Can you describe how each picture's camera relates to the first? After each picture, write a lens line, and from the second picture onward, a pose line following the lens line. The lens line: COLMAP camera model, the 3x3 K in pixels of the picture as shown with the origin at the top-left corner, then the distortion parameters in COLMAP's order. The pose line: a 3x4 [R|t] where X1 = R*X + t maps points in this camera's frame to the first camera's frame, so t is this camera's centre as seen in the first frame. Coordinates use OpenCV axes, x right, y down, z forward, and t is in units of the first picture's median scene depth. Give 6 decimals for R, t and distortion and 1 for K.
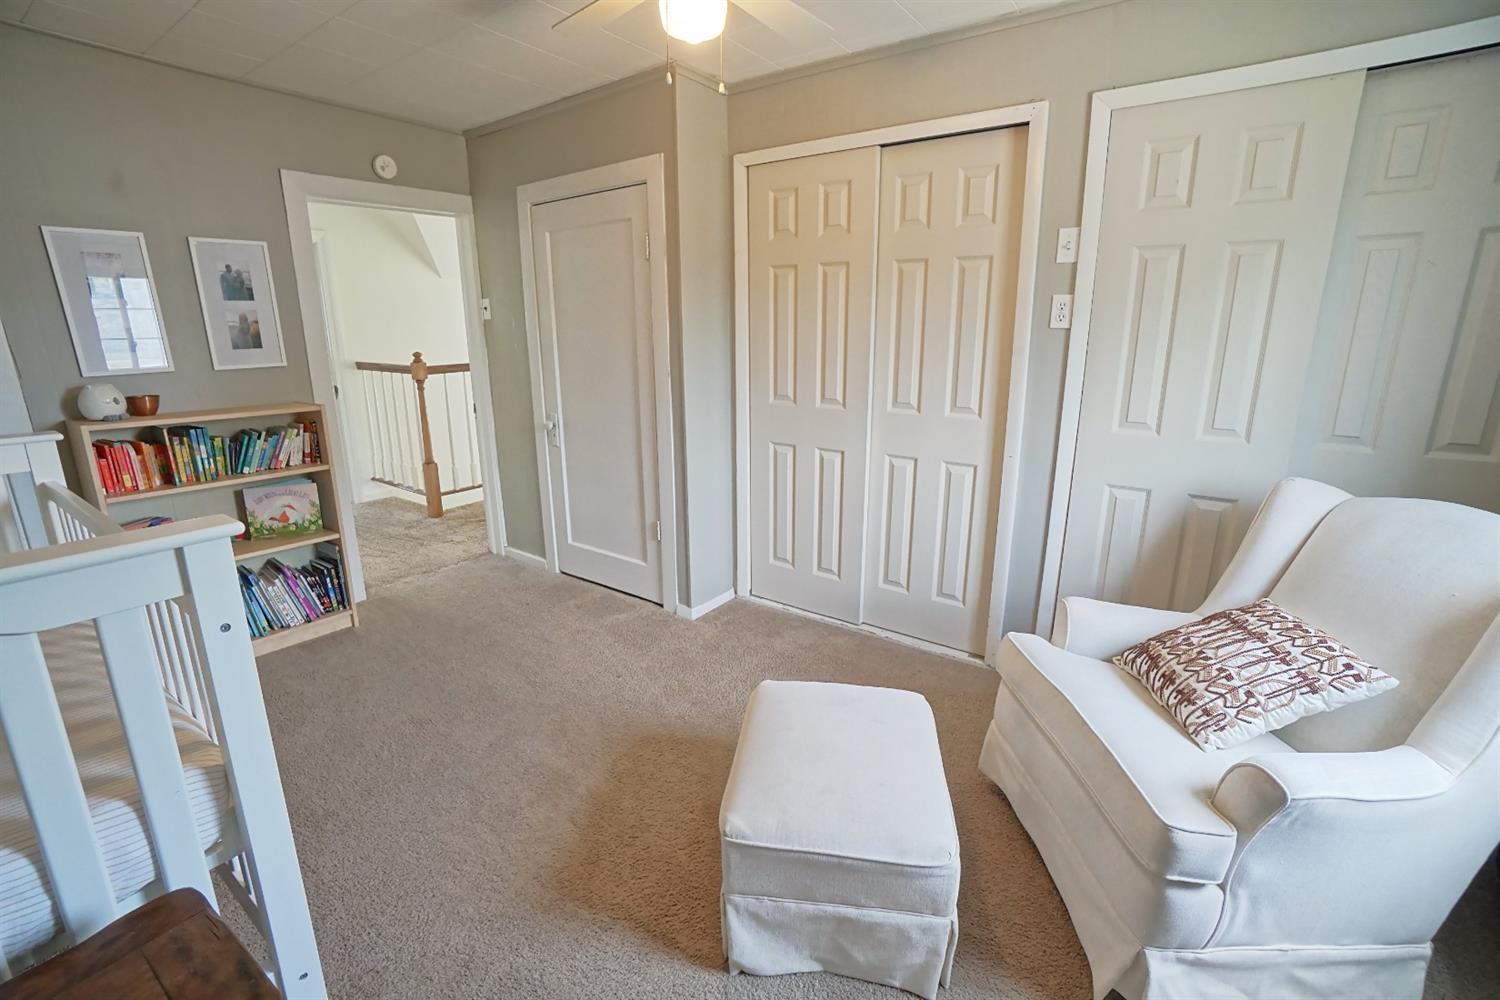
lens RADIAL K [[653.6, 0, 719.7], [0, 653.6, 489.9], [0, 0, 1]] dist [-0.060376, 0.019463]
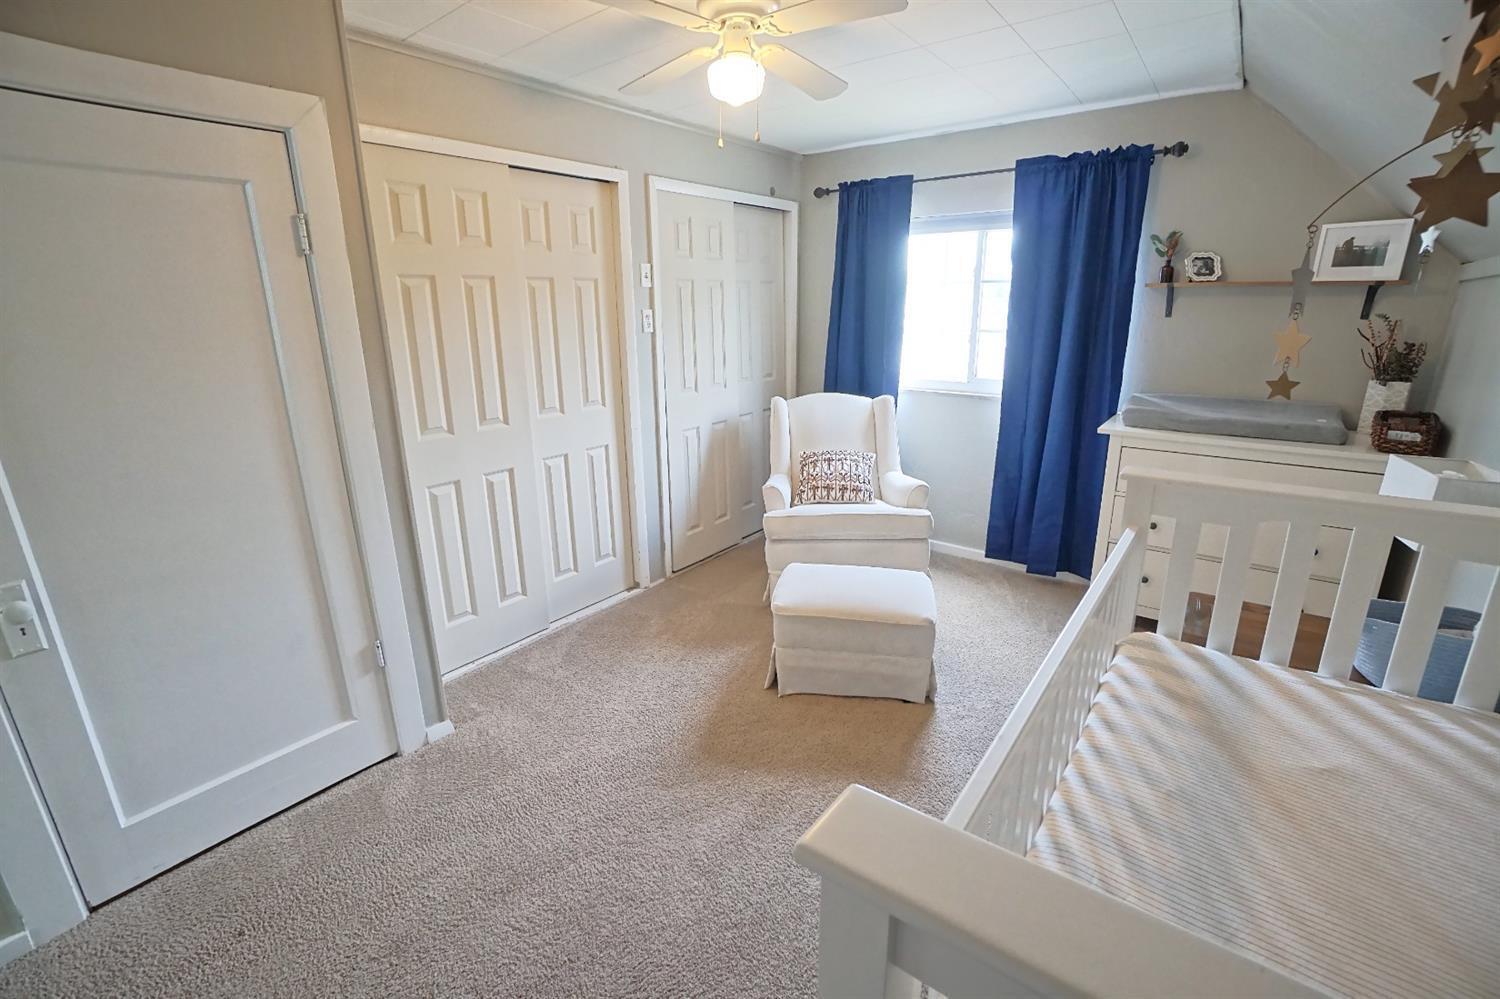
lens RADIAL K [[673.1, 0, 742.3], [0, 673.1, 498.2], [0, 0, 1]] dist [-0.056916, 0.021595]
pose [[0.020345, -0.272869, 0.961836, -0.812573], [0.266629, 0.928675, 0.257822, -0.190590], [-0.963584, 0.251208, 0.091648, 0.602429]]
